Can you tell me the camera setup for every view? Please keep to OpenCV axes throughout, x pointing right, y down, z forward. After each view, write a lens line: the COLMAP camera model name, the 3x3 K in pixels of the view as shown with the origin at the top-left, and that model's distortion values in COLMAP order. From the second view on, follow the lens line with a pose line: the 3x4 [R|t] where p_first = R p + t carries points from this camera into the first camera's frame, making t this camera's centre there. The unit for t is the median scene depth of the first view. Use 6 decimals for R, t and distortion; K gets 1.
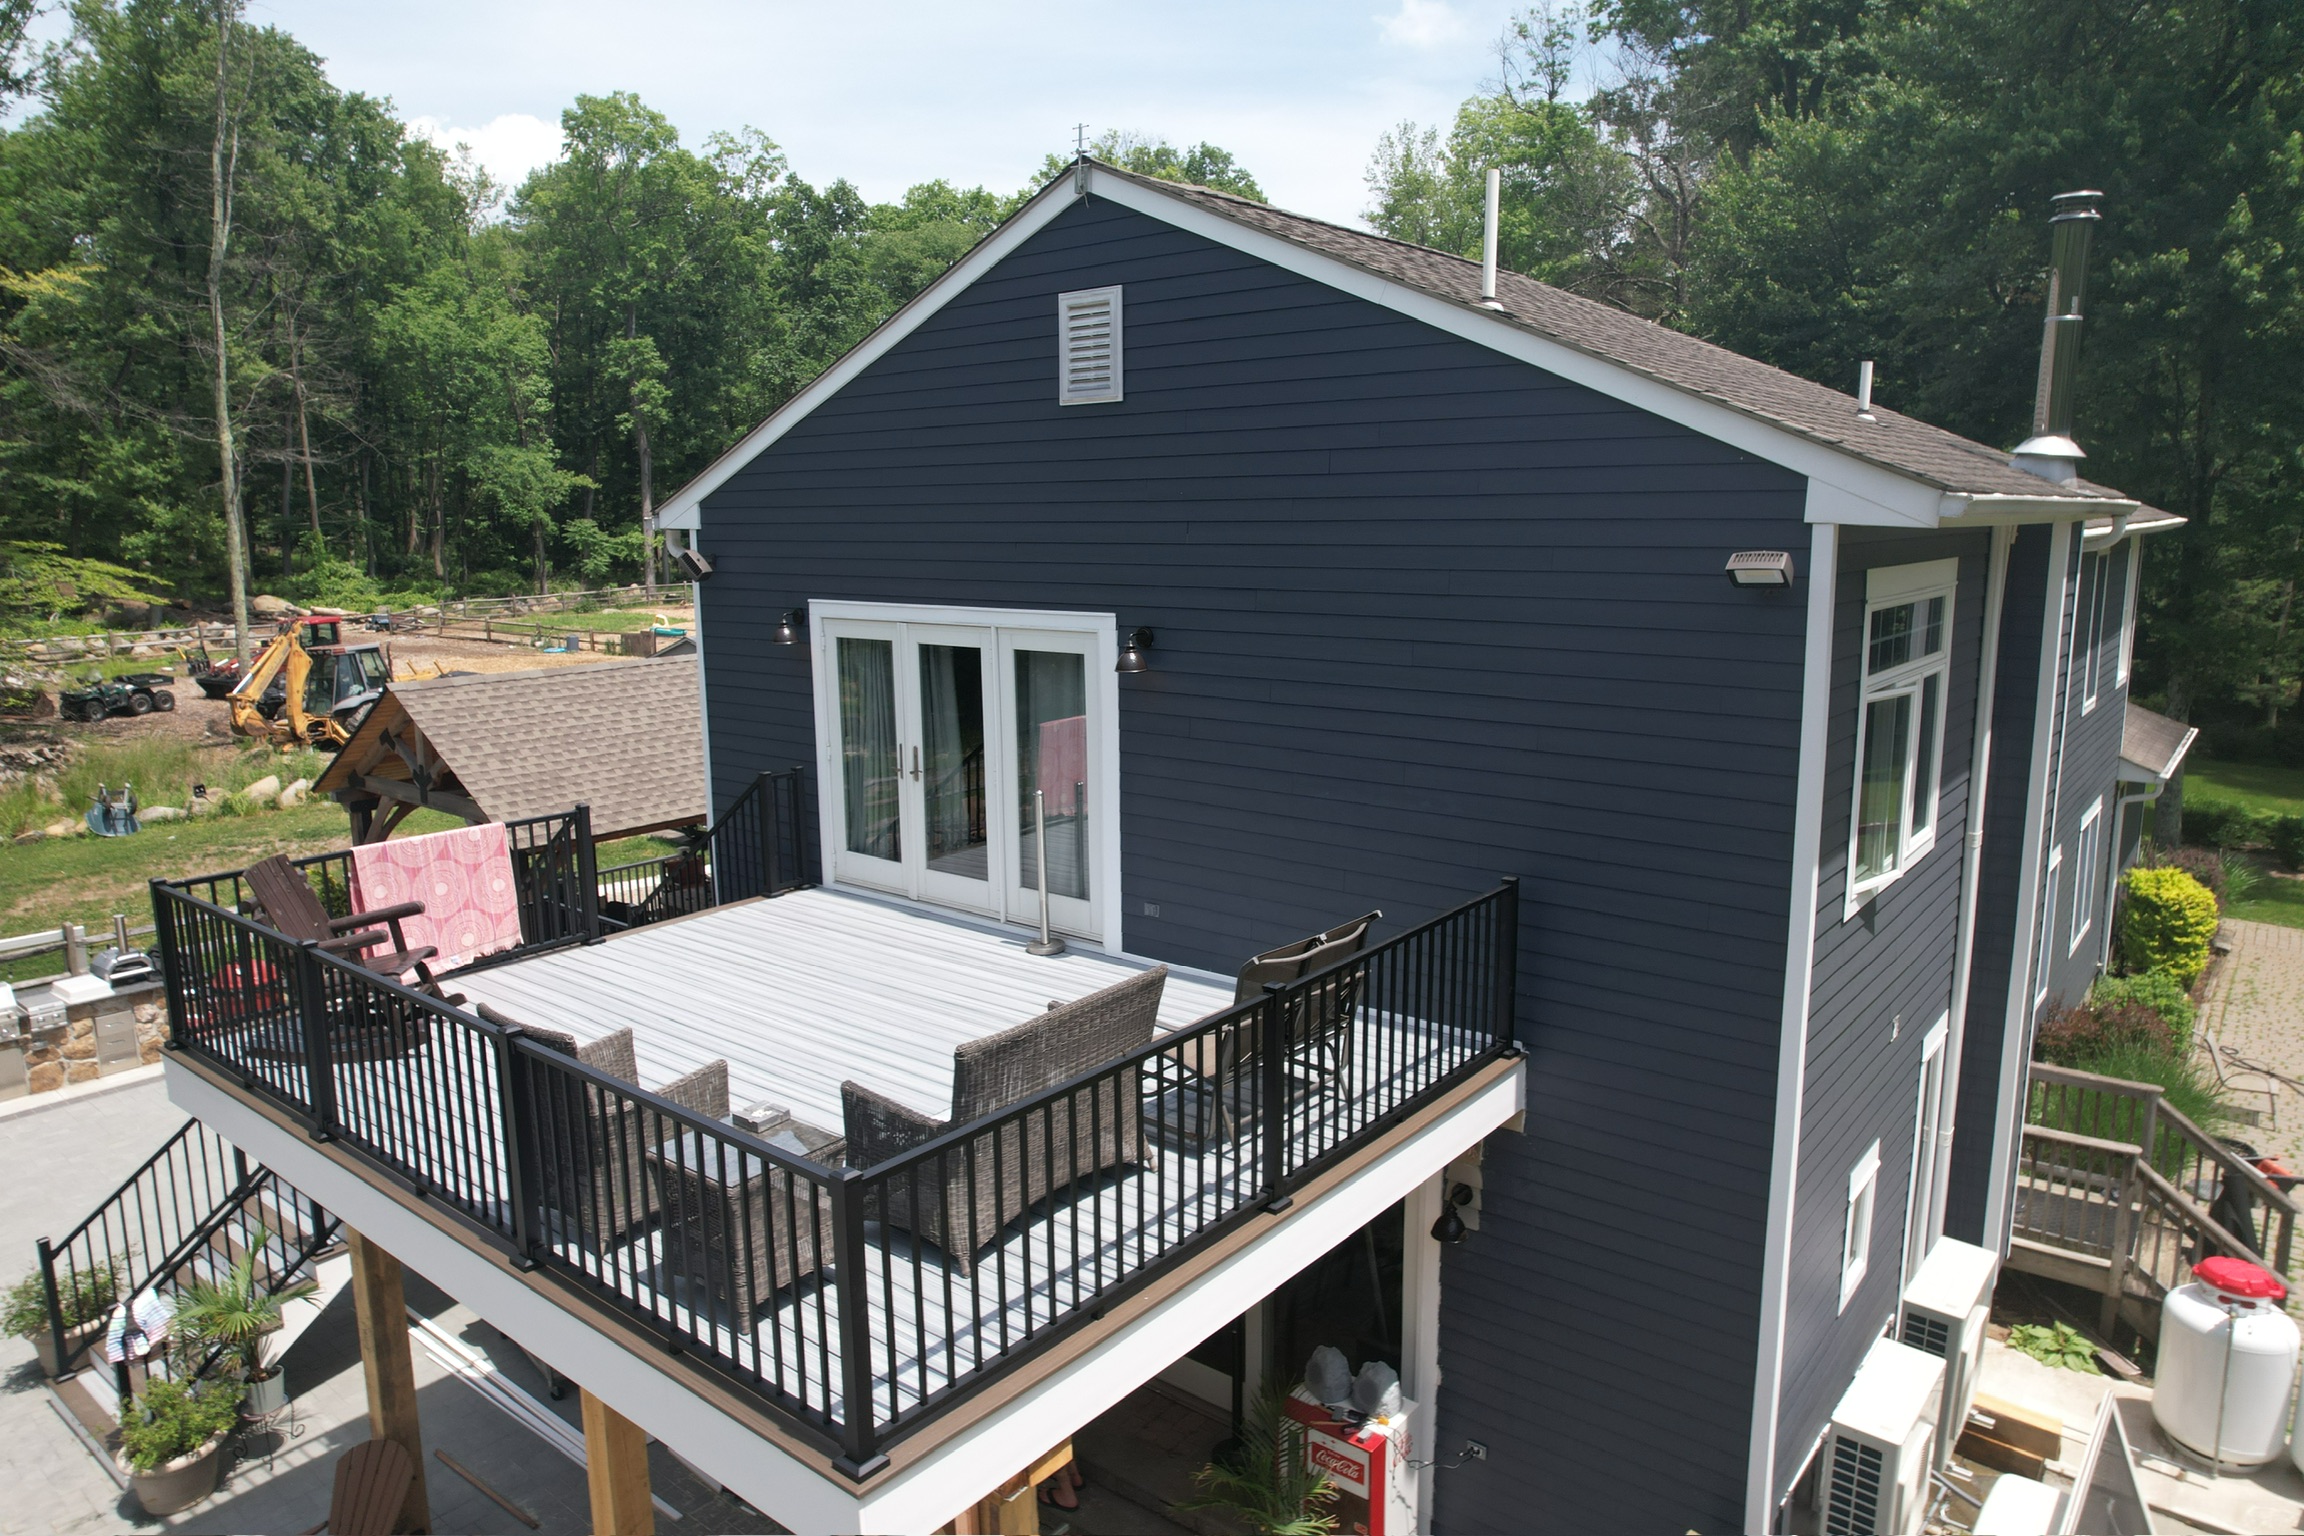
lens RADIAL K [[1462.0, 0, 1152.0], [0, 1462.0, 768.0], [0, 0, 1]] dist [-0.076347, 0.067125]
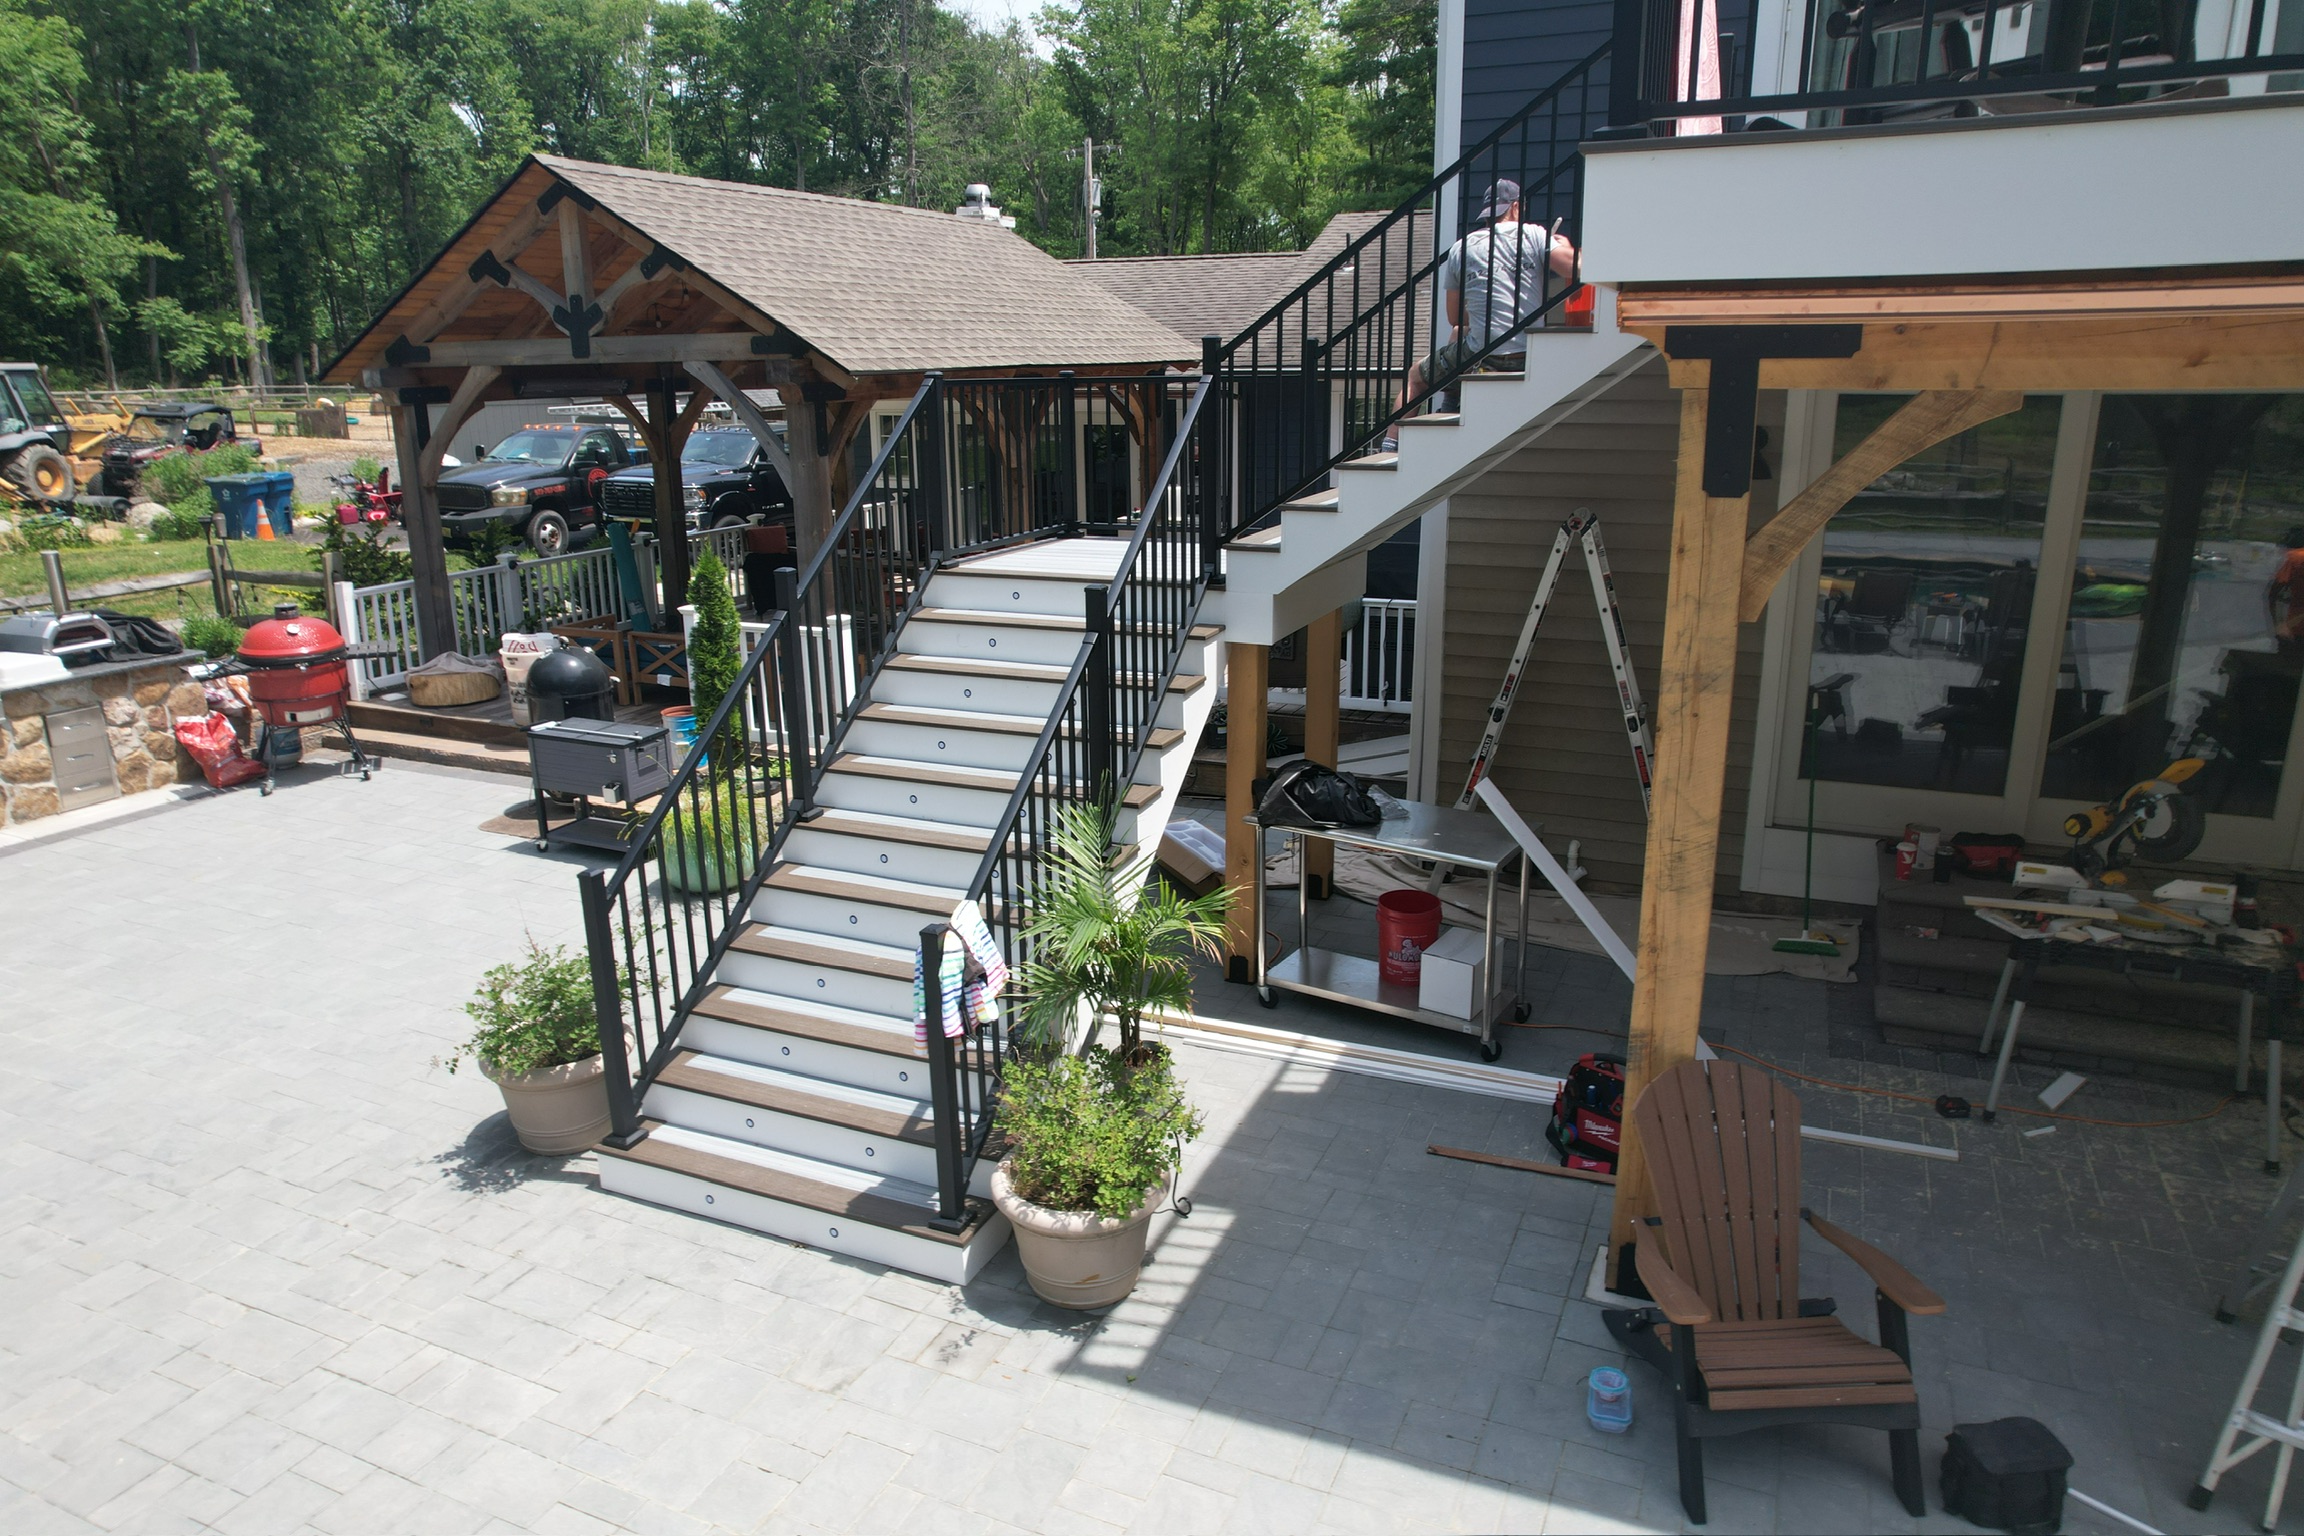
lens RADIAL K [[1462.0, 0, 1152.0], [0, 1462.0, 768.0], [0, 0, 1]] dist [-0.076347, 0.067125]
pose [[0.962086, -0.072094, 0.263046, -0.650549], [0.046134, 0.993551, 0.103574, 0.226747], [-0.268816, -0.087512, 0.959208, 0.418657]]
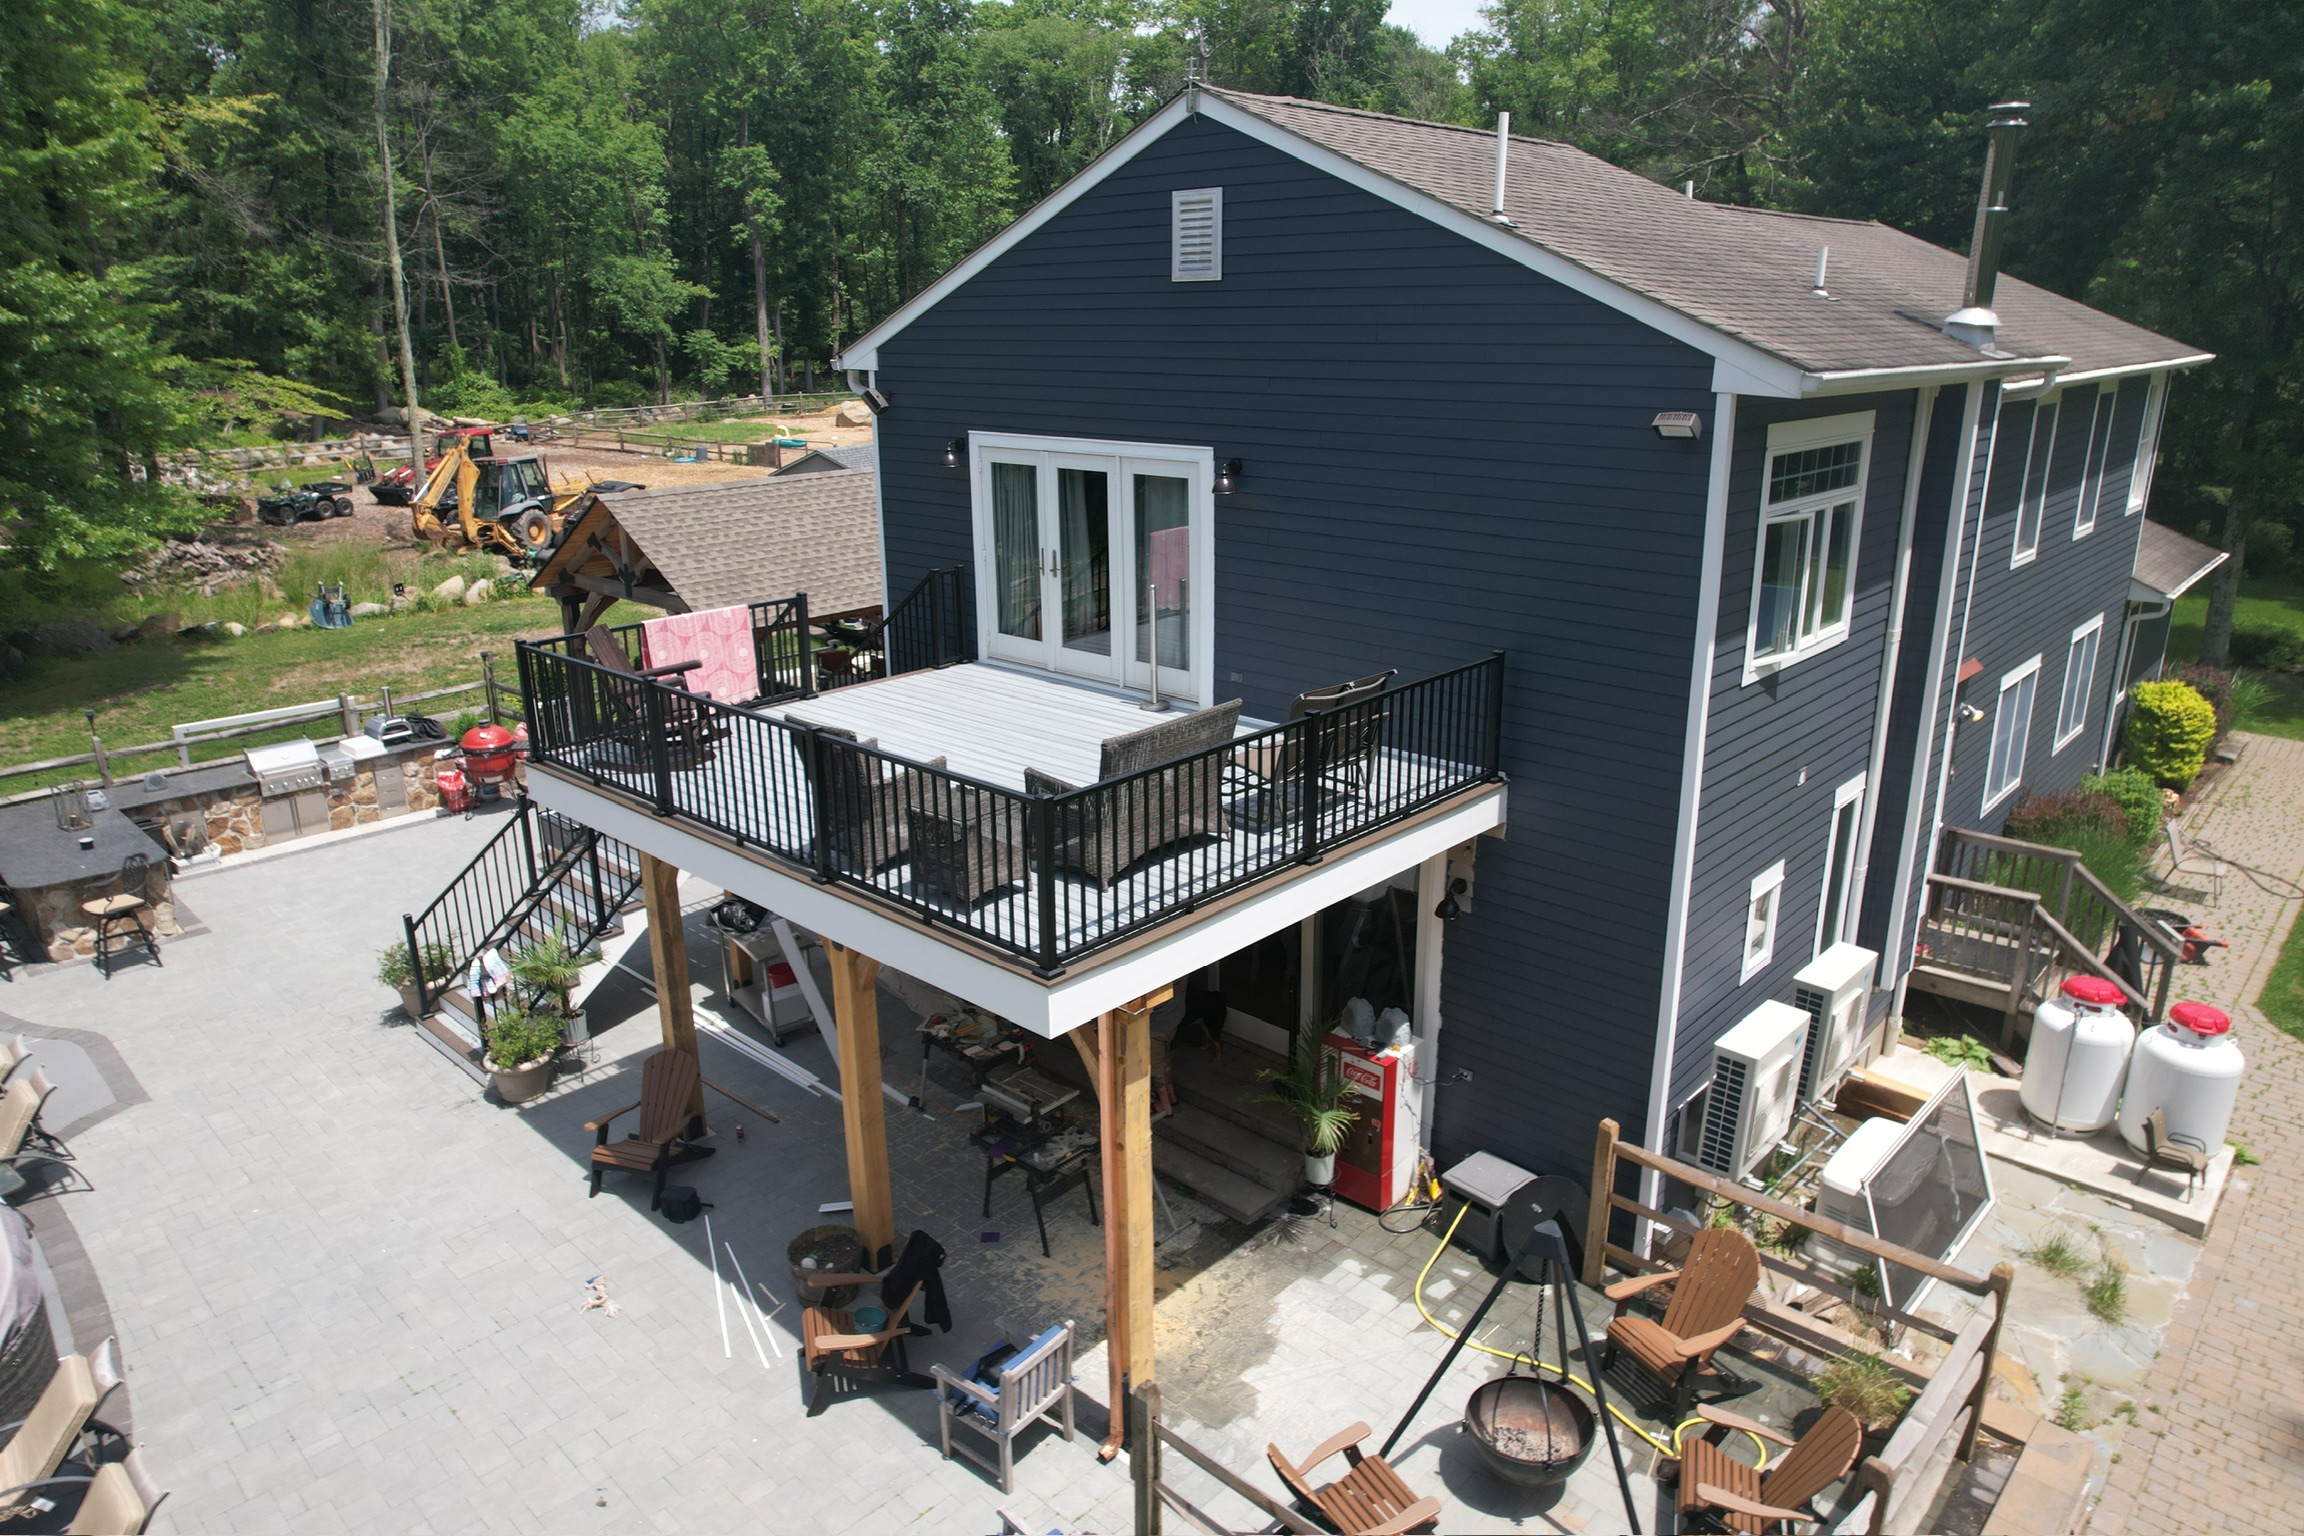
lens RADIAL K [[1462.0, 0, 1152.0], [0, 1462.0, 768.0], [0, 0, 1]] dist [-0.076347, 0.067125]
pose [[0.997485, 0.021519, -0.067536, 0.011175], [-0.012738, 0.991712, 0.127849, 0.009292], [0.069728, -0.126667, 0.989492, -0.246781]]
